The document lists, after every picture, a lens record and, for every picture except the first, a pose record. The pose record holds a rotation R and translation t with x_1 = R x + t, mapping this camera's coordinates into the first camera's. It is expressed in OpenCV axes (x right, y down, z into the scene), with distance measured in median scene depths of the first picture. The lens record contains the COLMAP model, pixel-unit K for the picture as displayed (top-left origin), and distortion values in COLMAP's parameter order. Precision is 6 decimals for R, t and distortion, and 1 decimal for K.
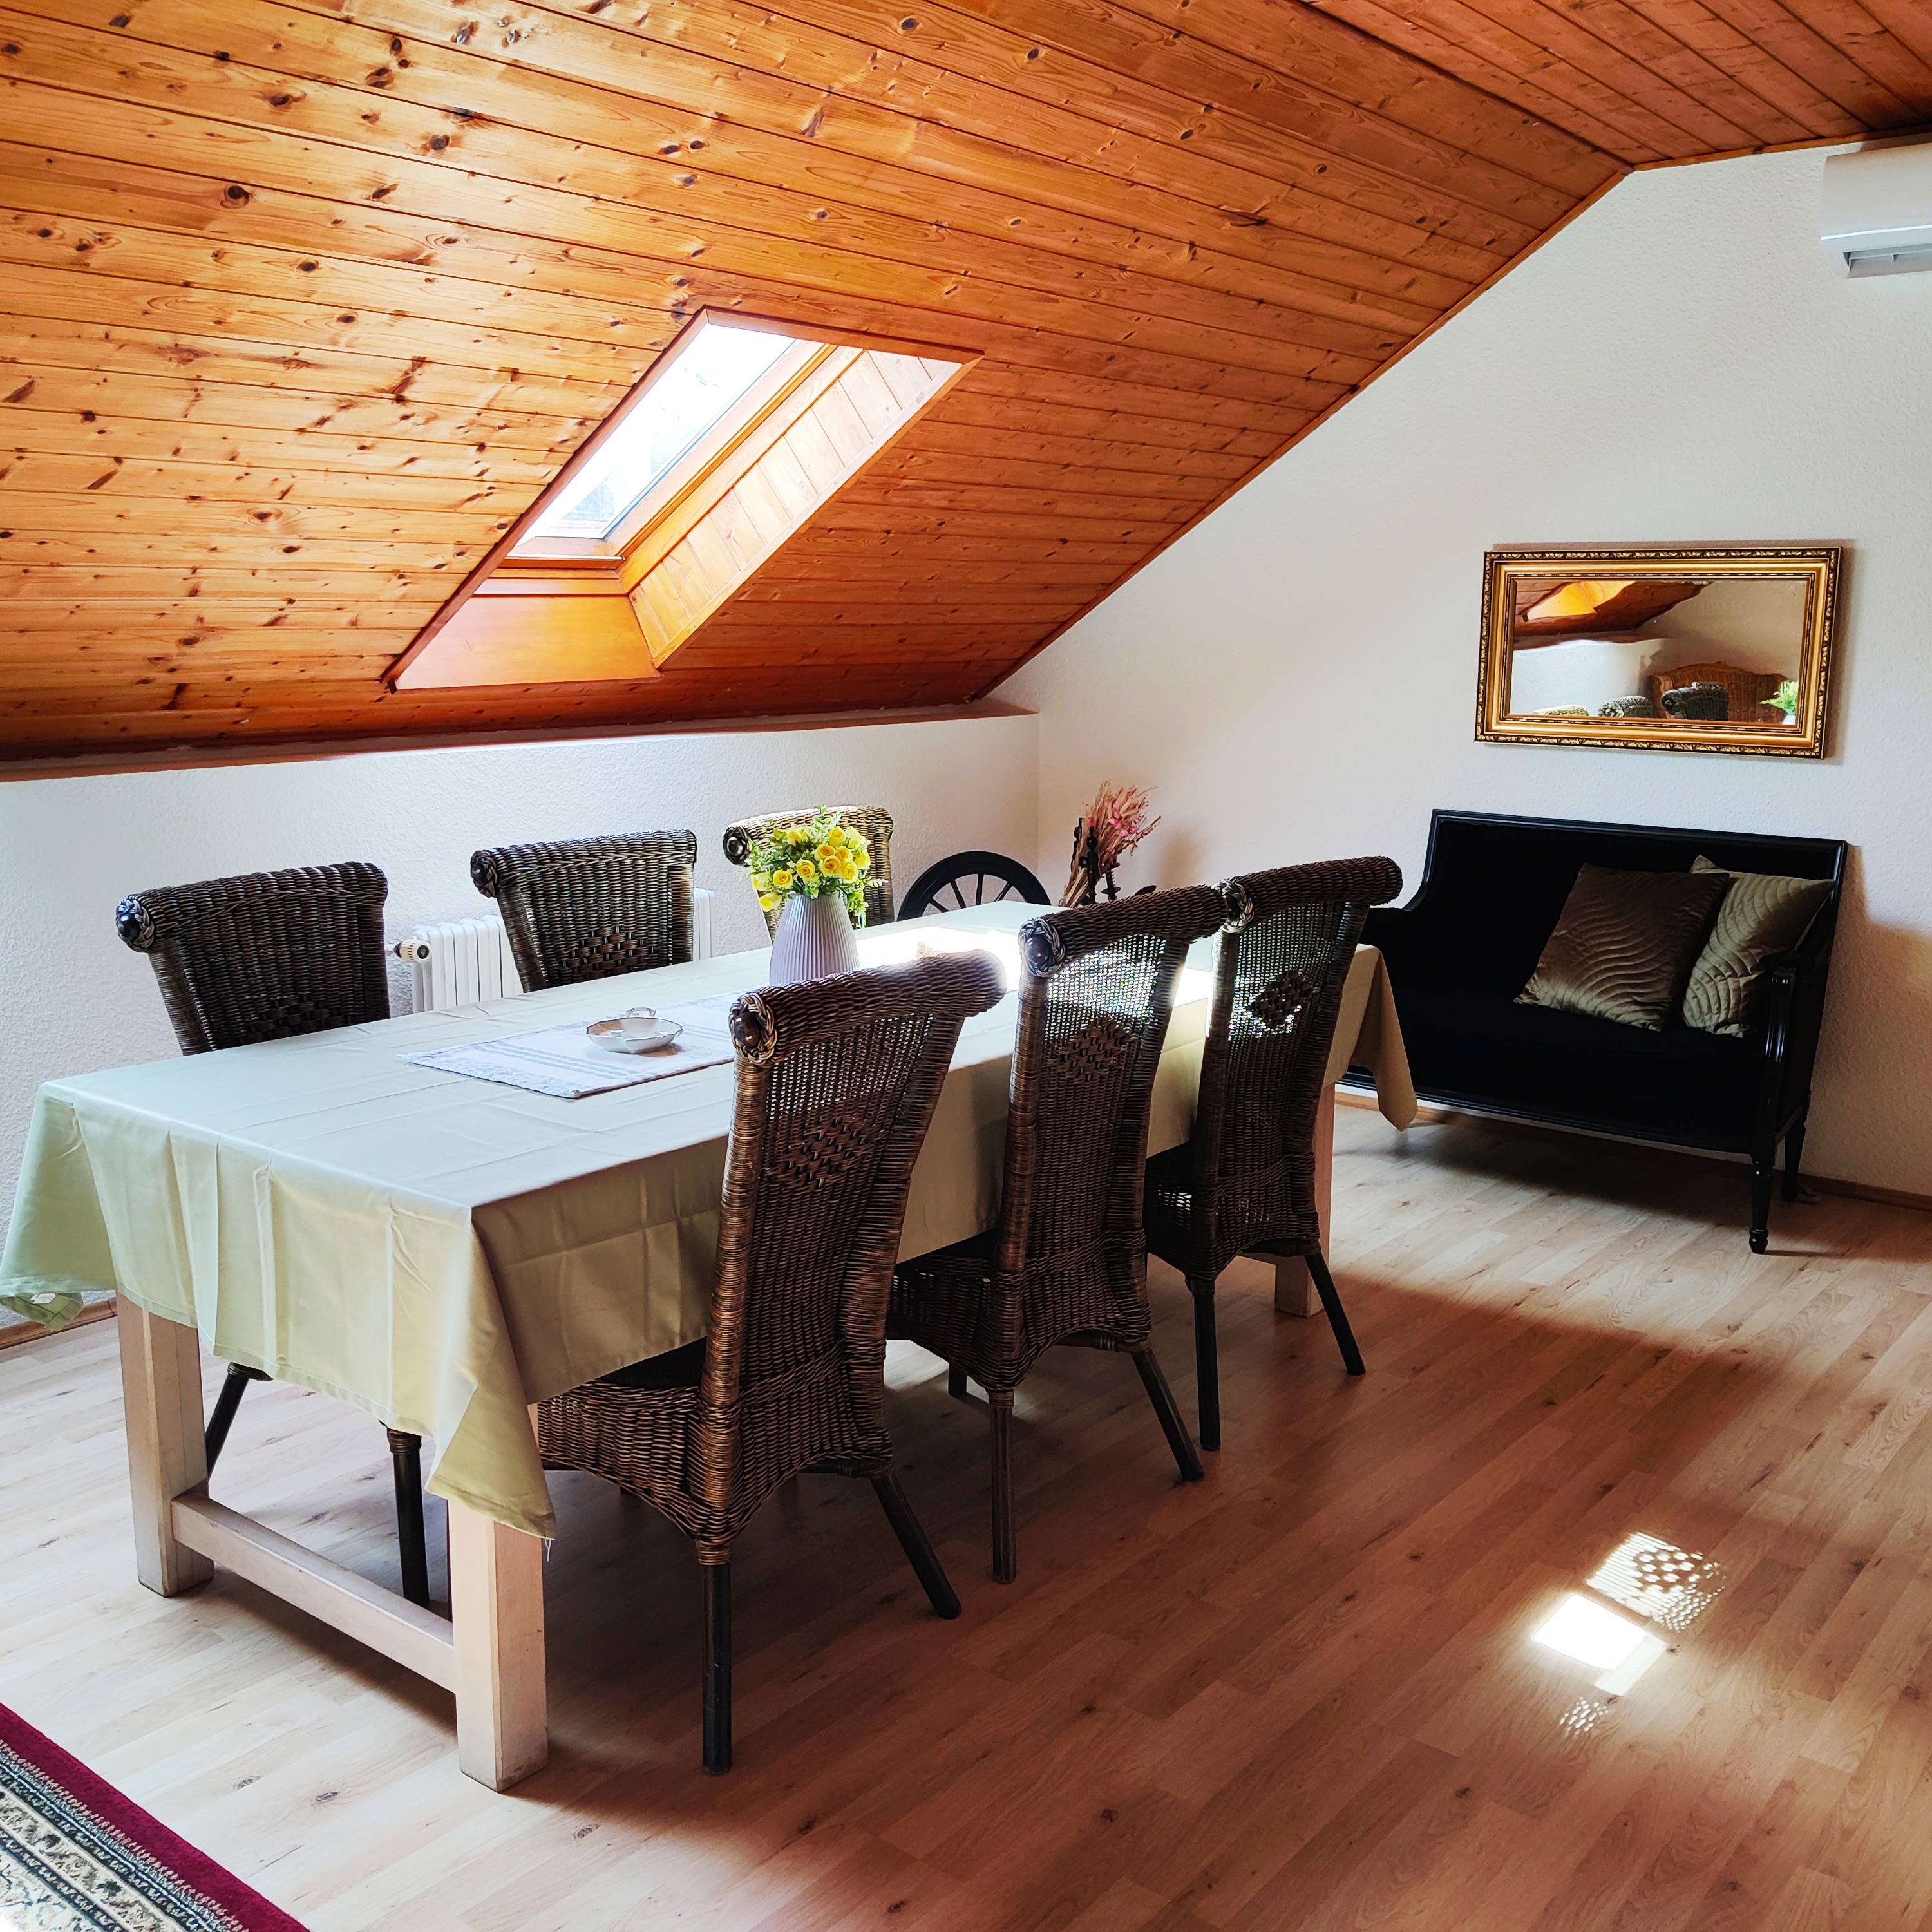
lens RADIAL K [[1974.9, 0, 972.3], [0, 1974.9, 971.8], [0, 0, 1]] dist [0.013710, 0.000000]
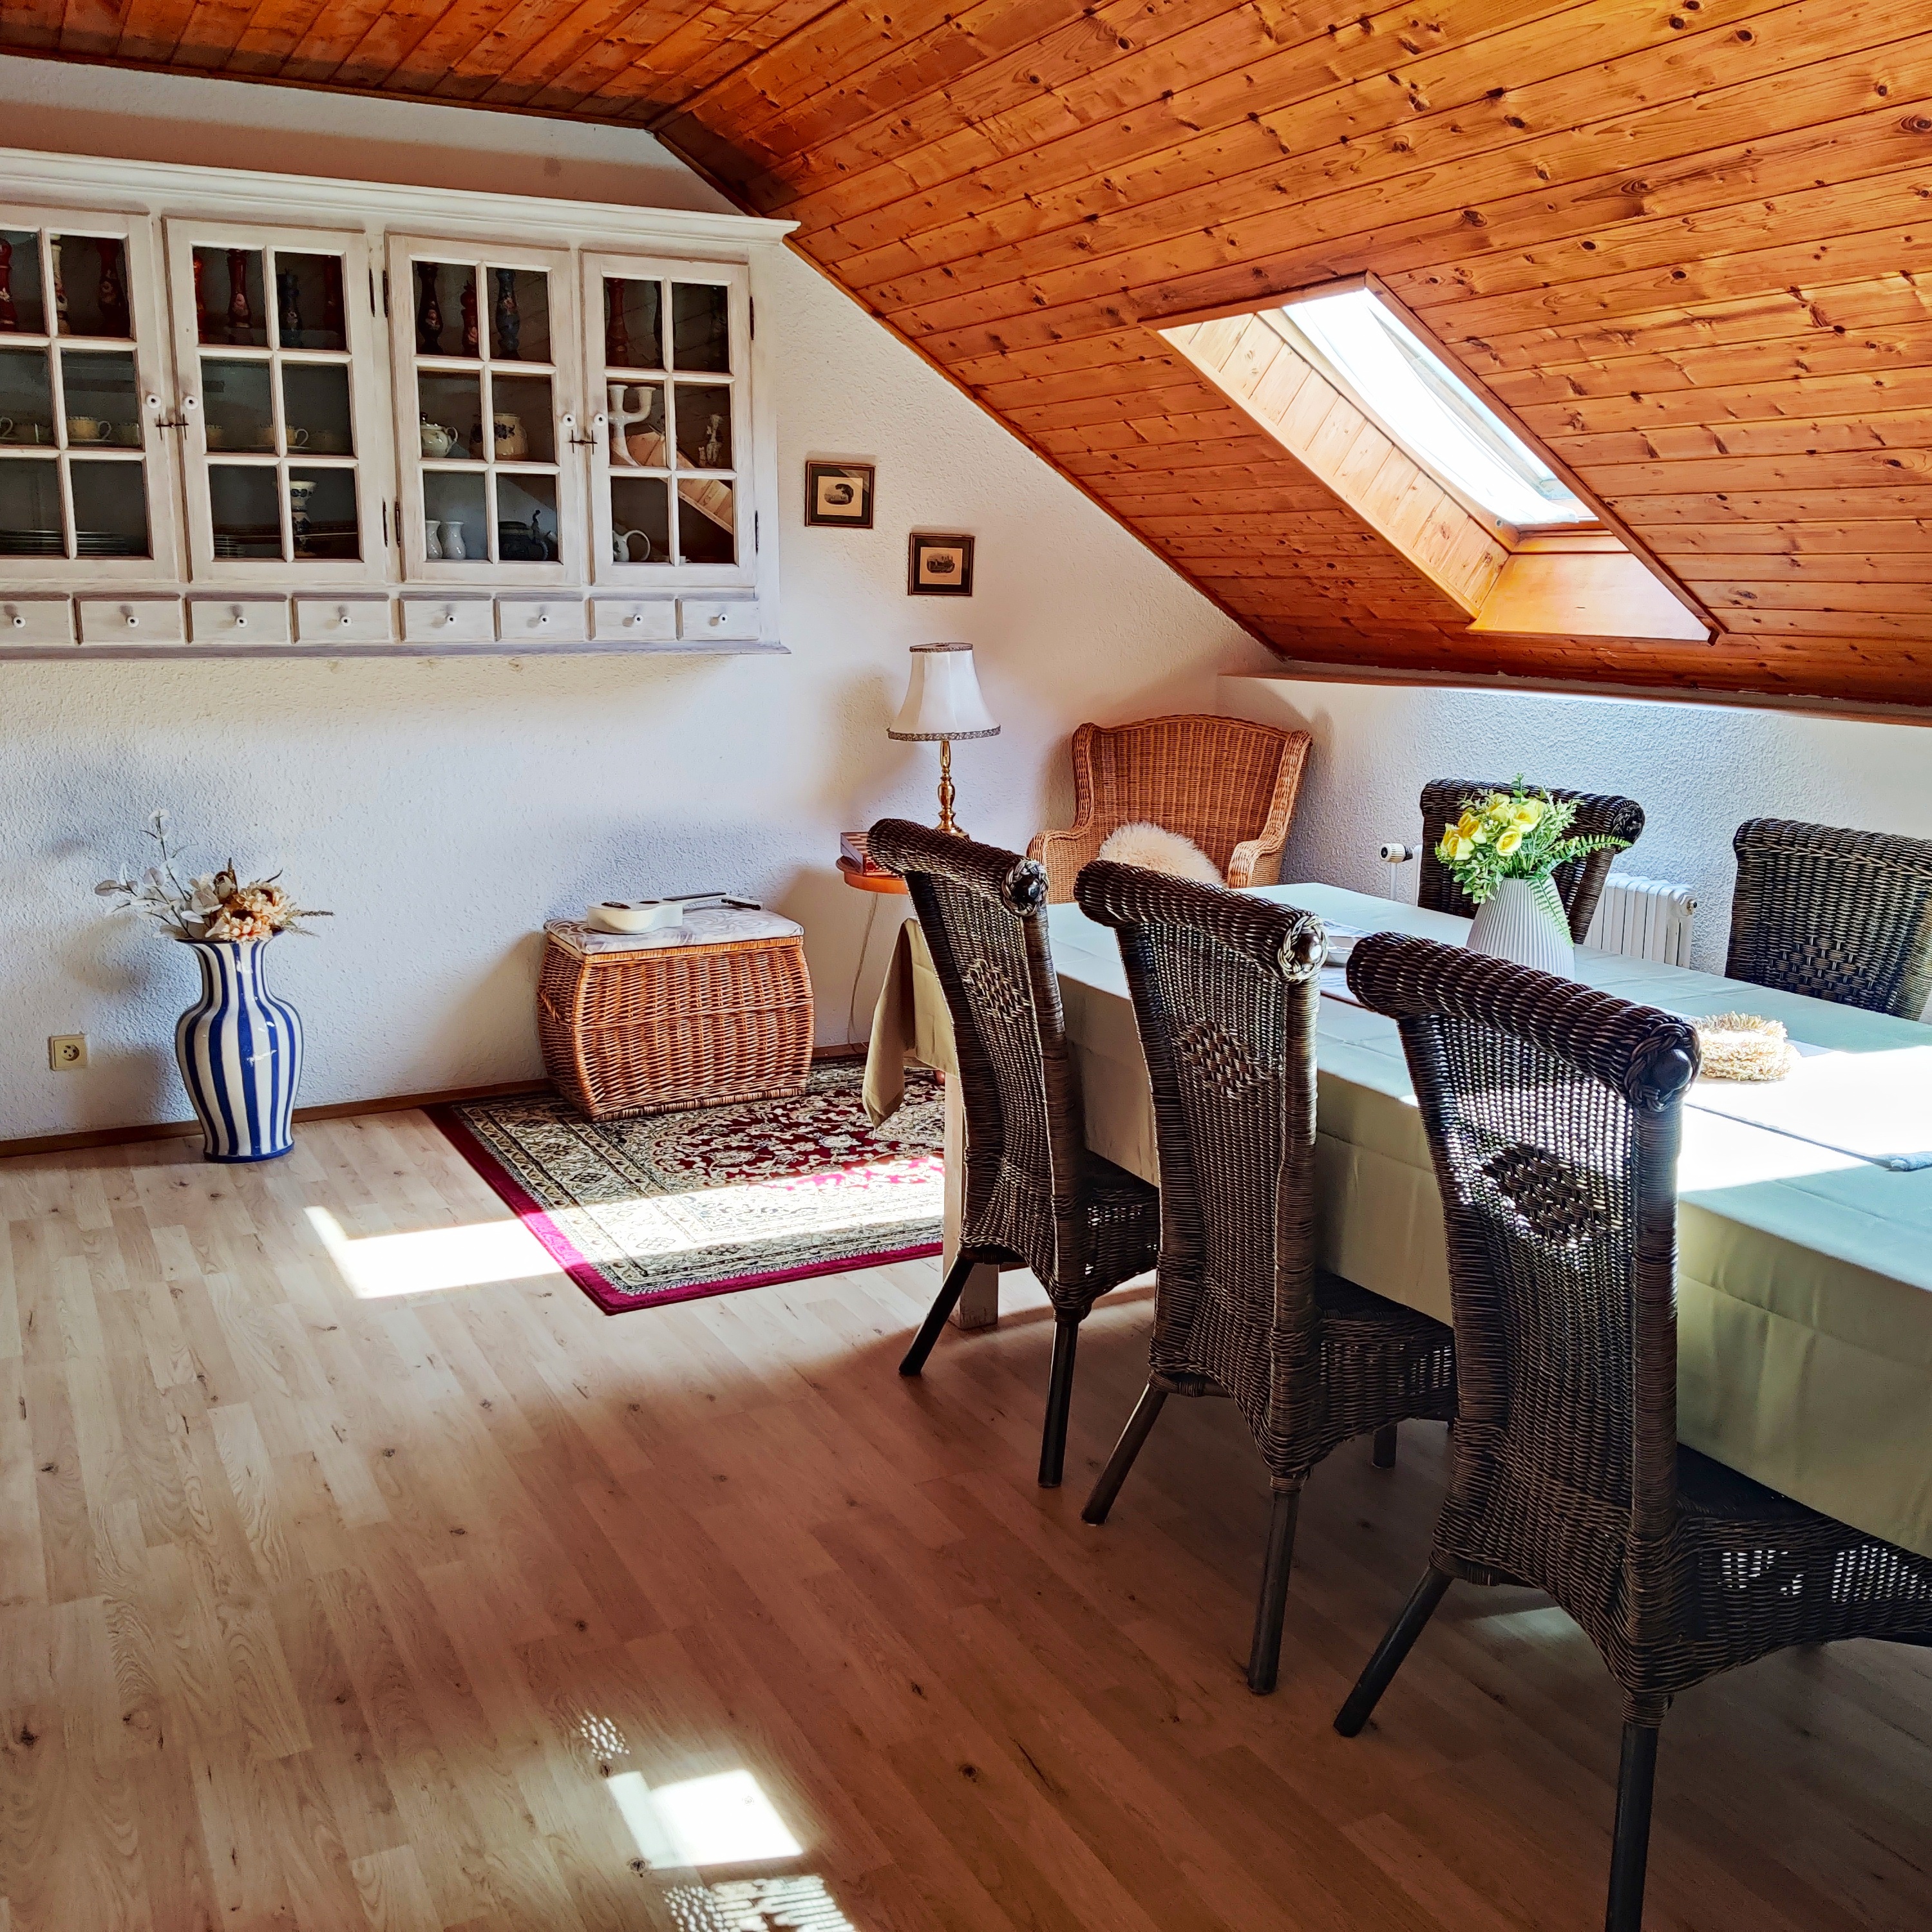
lens RADIAL K [[1974.9, 0, 973.4], [0, 1974.9, 958.9], [0, 0, 1]] dist [0.013710, 0.000000]
pose [[-0.418218, 0.163355, -0.893537, 1.016191], [-0.179239, 0.949514, 0.257481, -0.235427], [0.890487, 0.267840, -0.367825, 1.424399]]
